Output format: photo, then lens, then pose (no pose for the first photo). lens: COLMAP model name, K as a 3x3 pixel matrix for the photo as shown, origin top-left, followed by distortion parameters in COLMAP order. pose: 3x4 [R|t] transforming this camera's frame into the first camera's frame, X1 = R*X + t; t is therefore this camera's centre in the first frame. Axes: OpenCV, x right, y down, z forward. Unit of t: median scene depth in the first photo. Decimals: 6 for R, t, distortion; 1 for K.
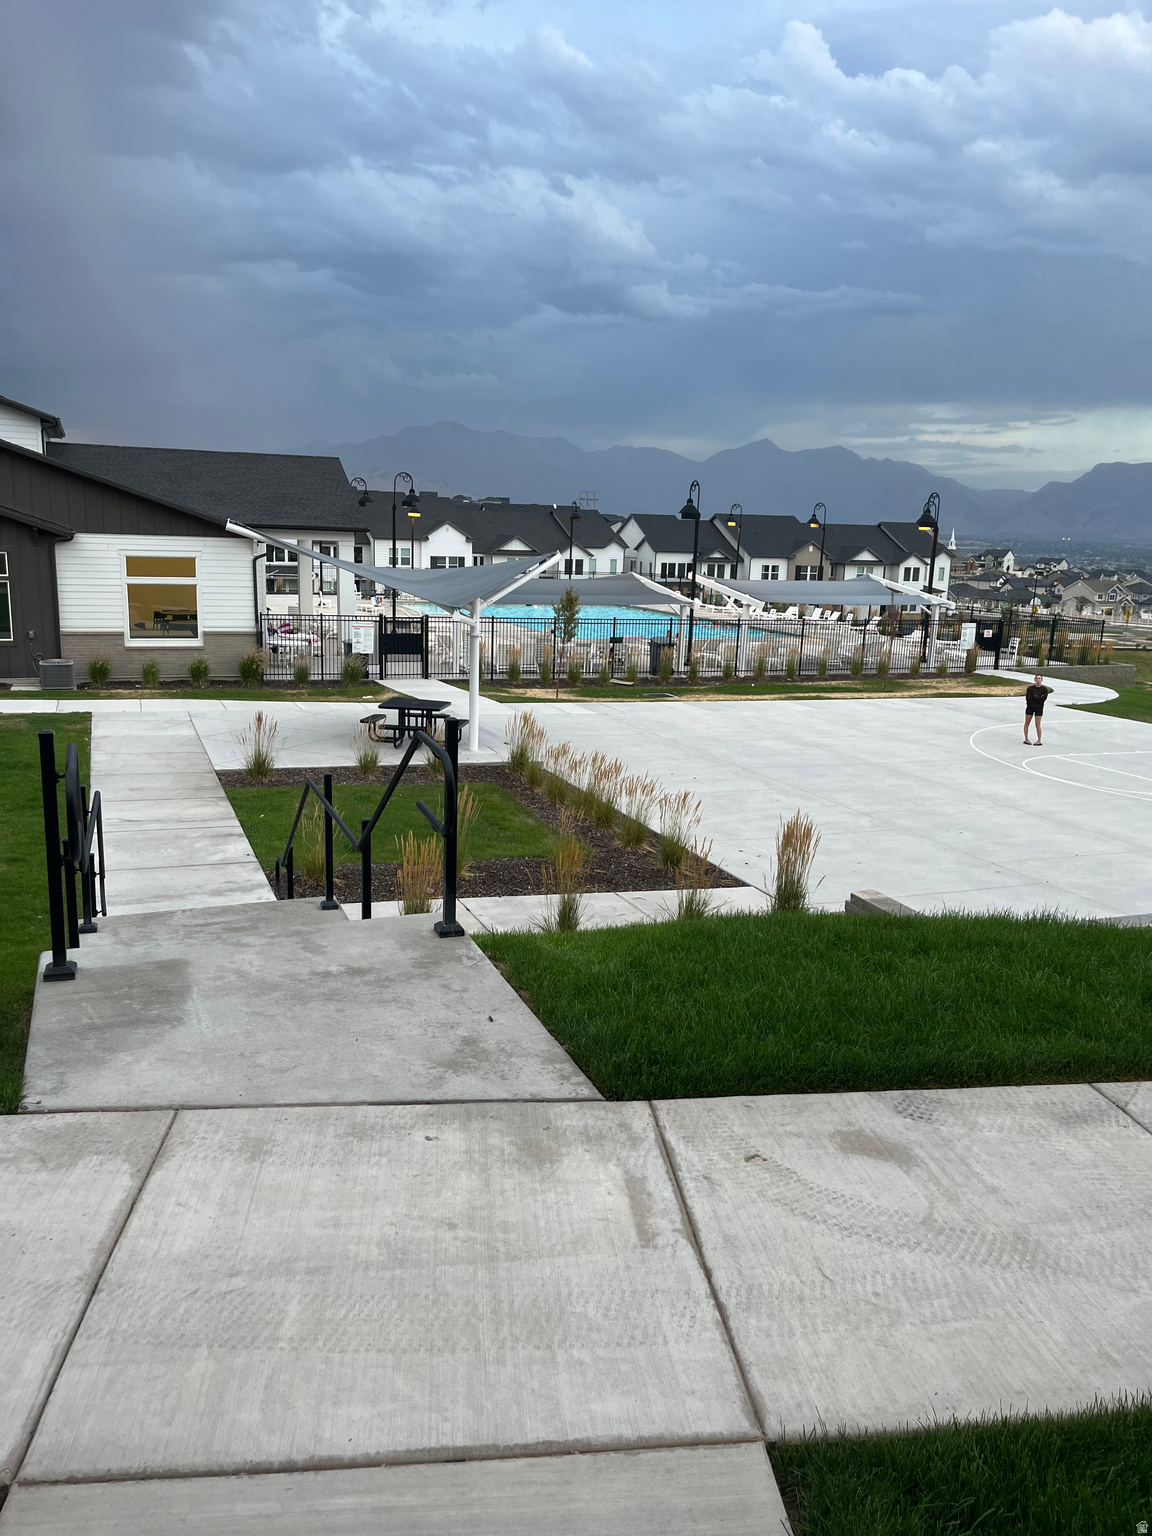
lens RADIAL K [[1149.0, 0, 568.1], [0, 1149.0, 774.5], [0, 0, 1]] dist [0.038176, -0.069367]
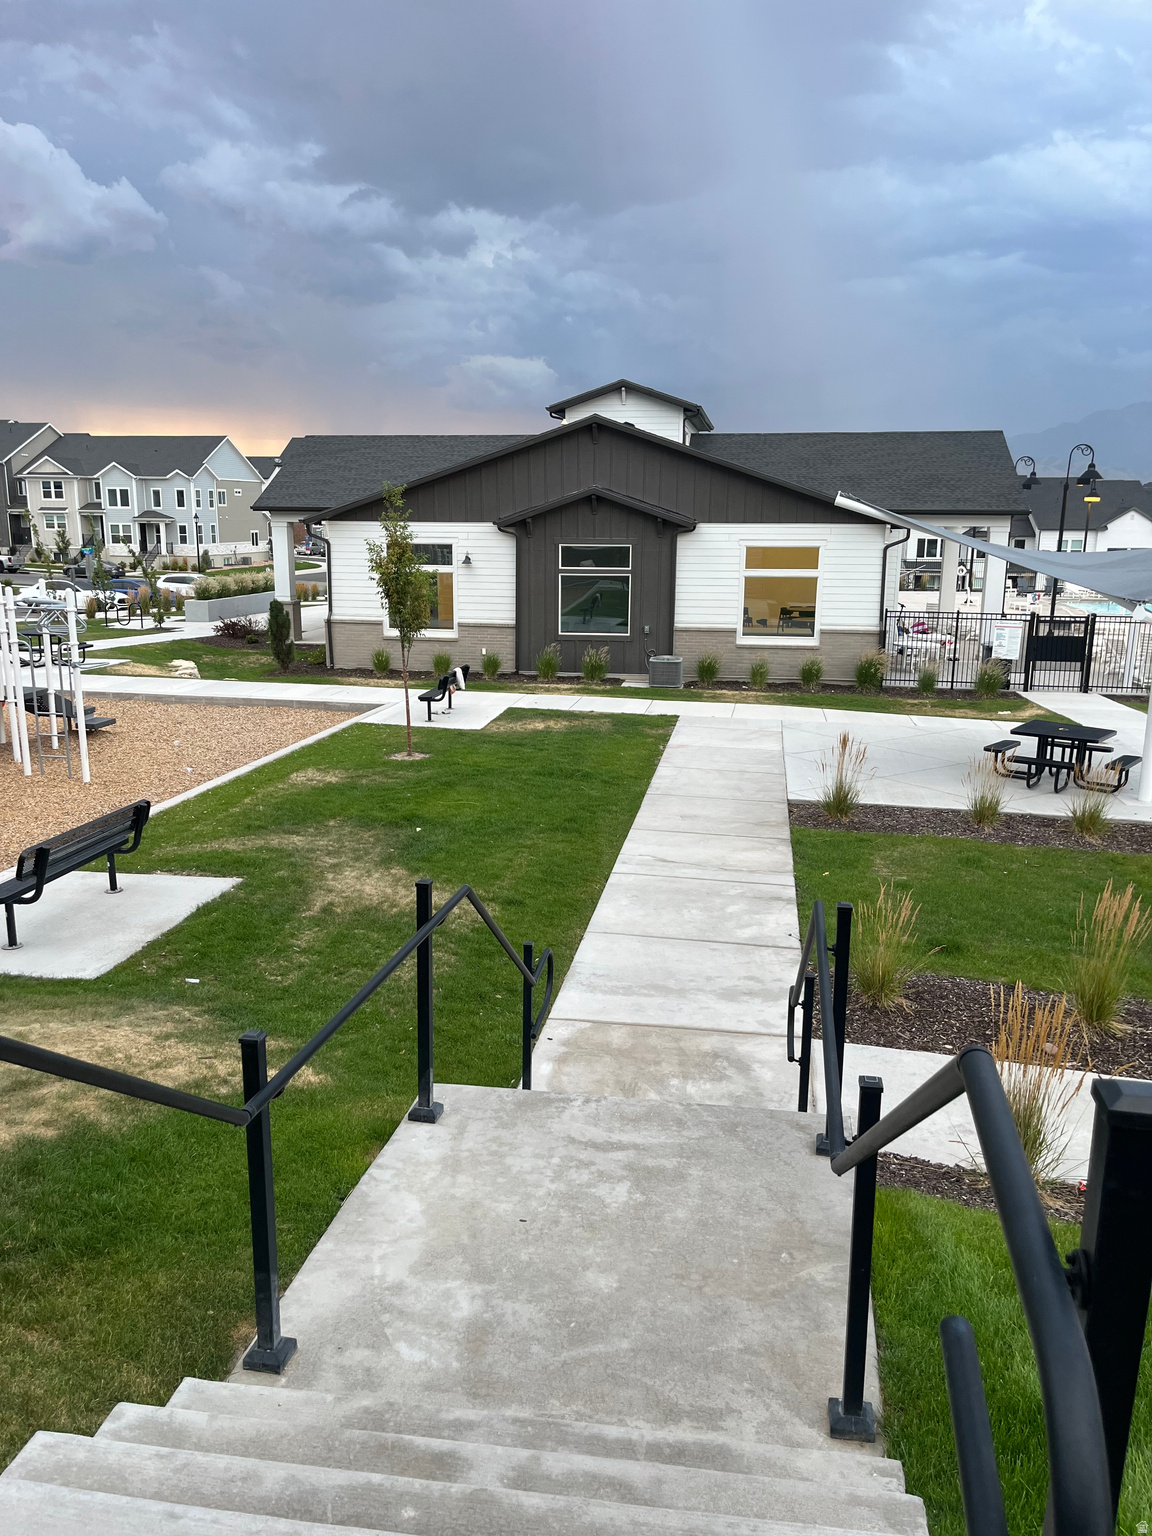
lens RADIAL K [[1139.4, 0, 580.1], [0, 1139.4, 778.7], [0, 0, 1]] dist [0.052978, -0.082181]
pose [[0.857706, 0.086493, -0.506813, -0.016131], [-0.084134, 0.996072, 0.027606, -0.017633], [0.507210, 0.018962, 0.861614, 0.145846]]
